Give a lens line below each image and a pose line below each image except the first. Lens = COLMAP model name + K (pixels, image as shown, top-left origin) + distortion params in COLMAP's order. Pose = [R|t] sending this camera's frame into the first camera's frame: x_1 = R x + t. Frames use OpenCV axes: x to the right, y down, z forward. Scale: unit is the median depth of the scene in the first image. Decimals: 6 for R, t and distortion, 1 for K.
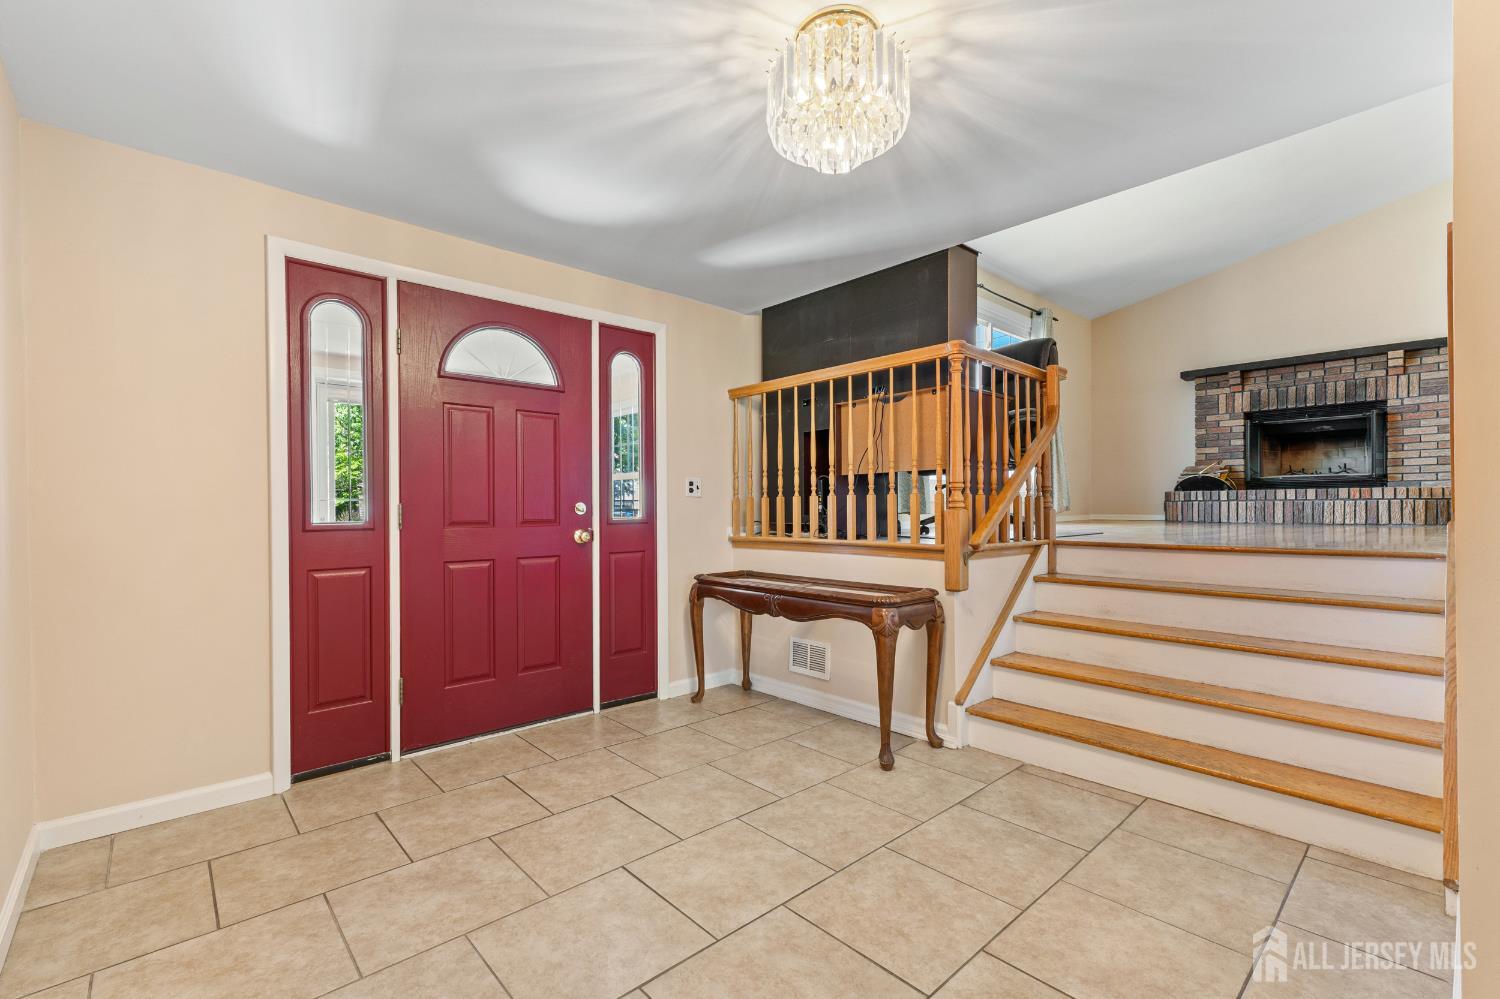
lens RADIAL K [[650.1, 0, 745.6], [0, 650.1, 507.0], [0, 0, 1]] dist [0.003267, 0.000449]
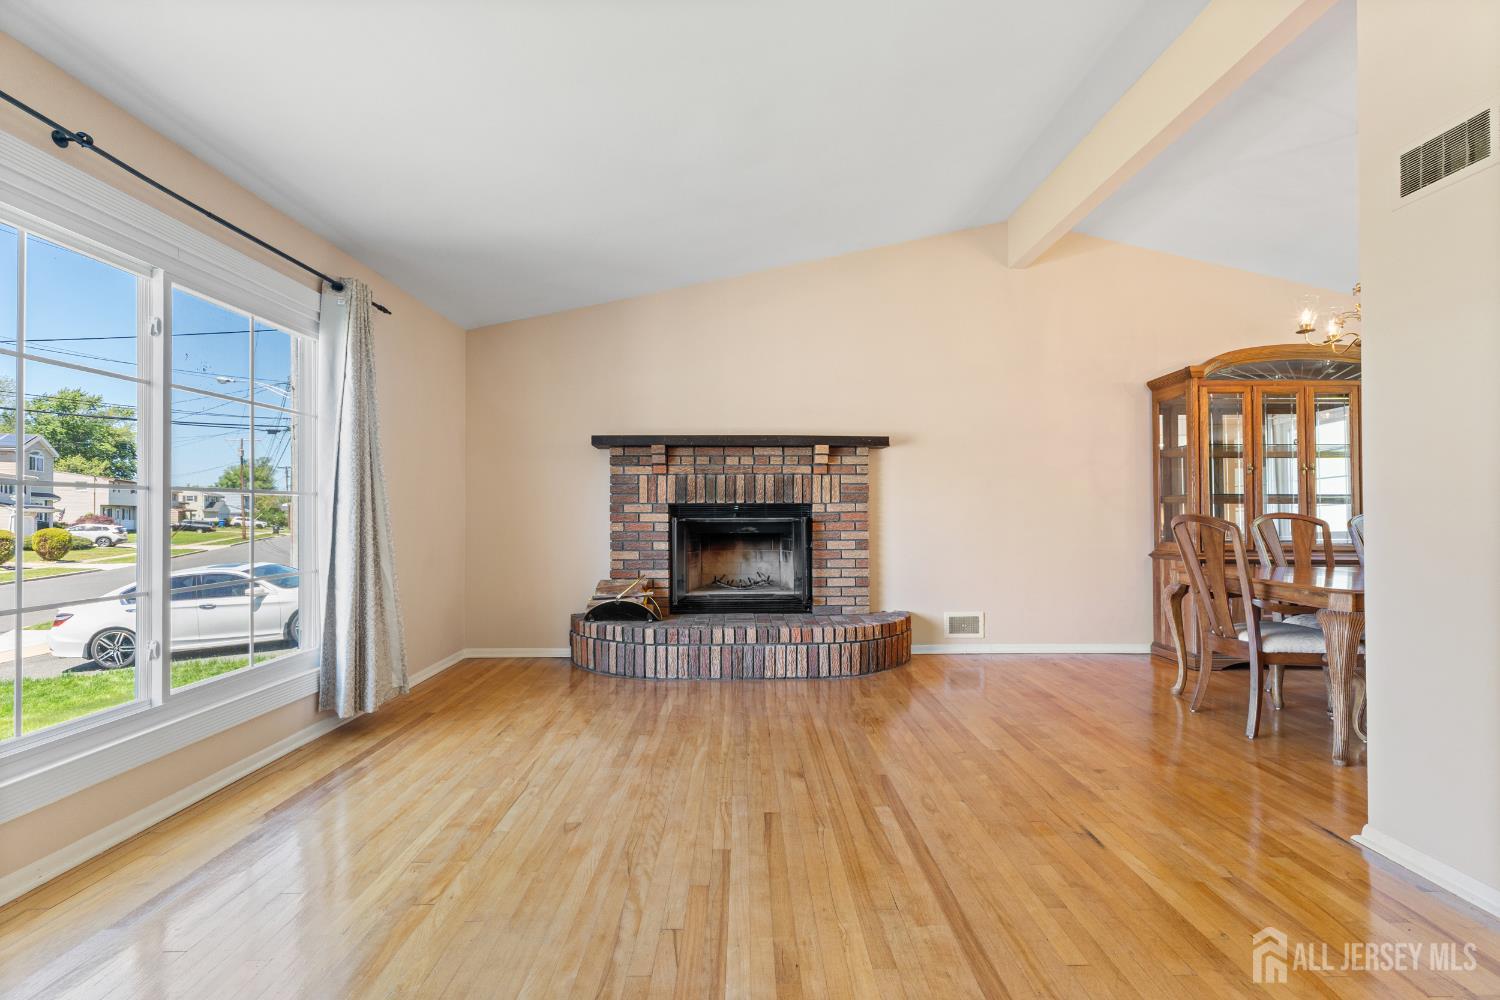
lens RADIAL K [[650.1, 0, 754.7], [0, 650.1, 512.6], [0, 0, 1]] dist [0.003267, 0.000449]
pose [[0.659342, 0.005539, 0.751822, 0.312445], [0.002379, 0.999952, -0.009454, -0.136080], [-0.751839, 0.008022, 0.659298, 0.489996]]
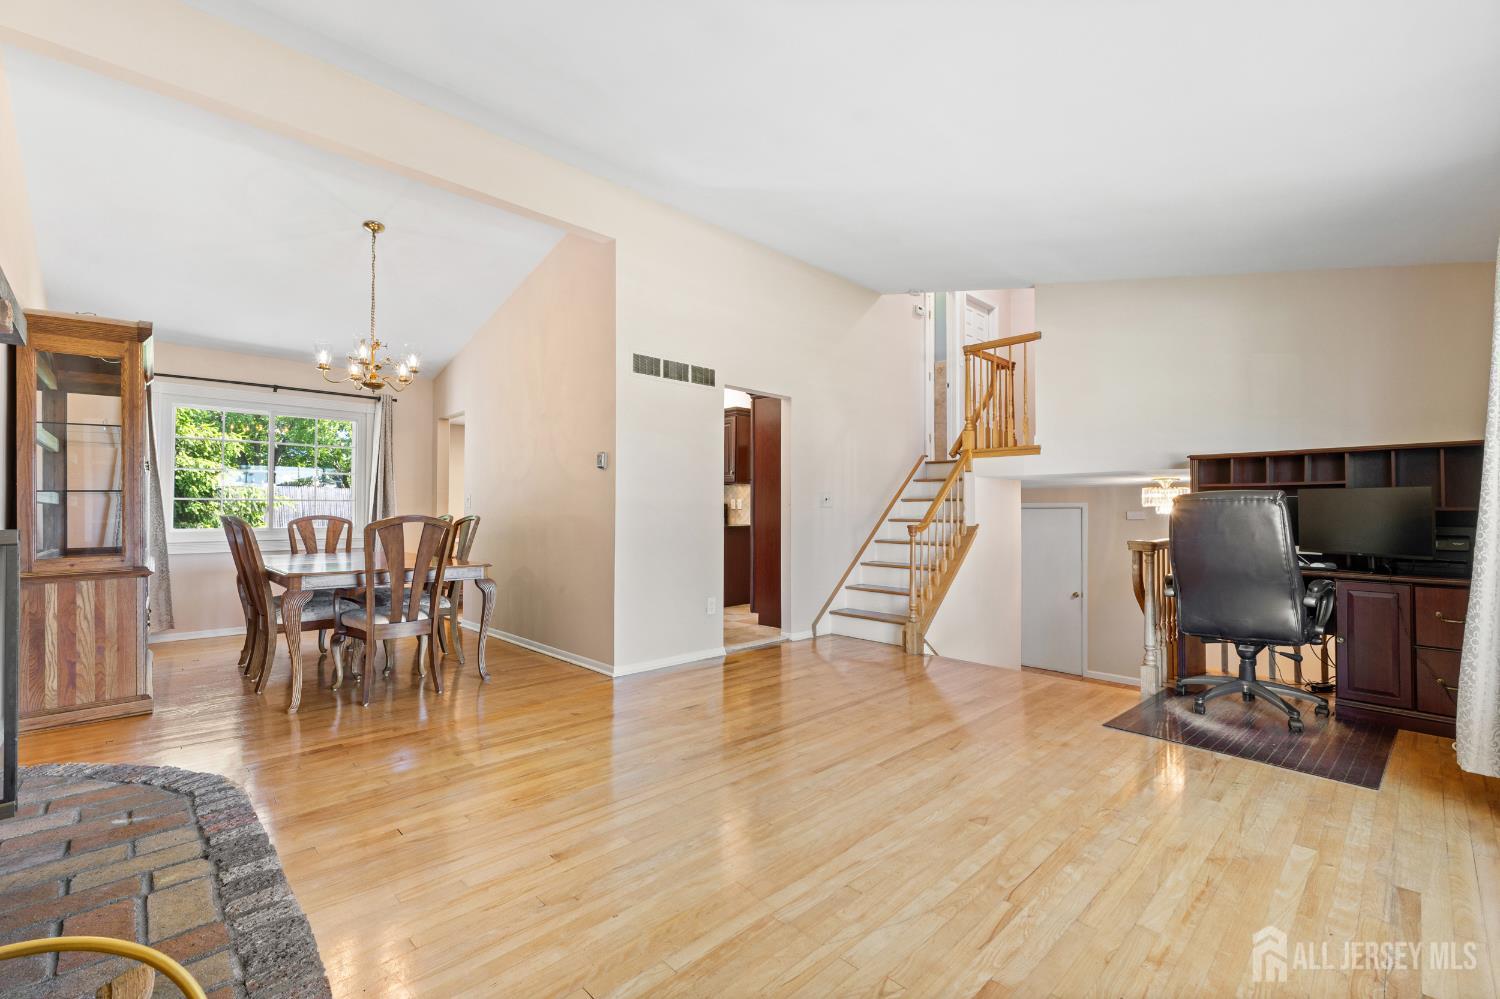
lens RADIAL K [[650.1, 0, 749.2], [0, 650.1, 501.2], [0, 0, 1]] dist [0.003267, 0.000449]
pose [[-0.999285, 0.005890, -0.037347, 0.573094], [0.006217, 0.999943, -0.008646, -0.142513], [0.037294, -0.008872, -0.999265, 0.997938]]
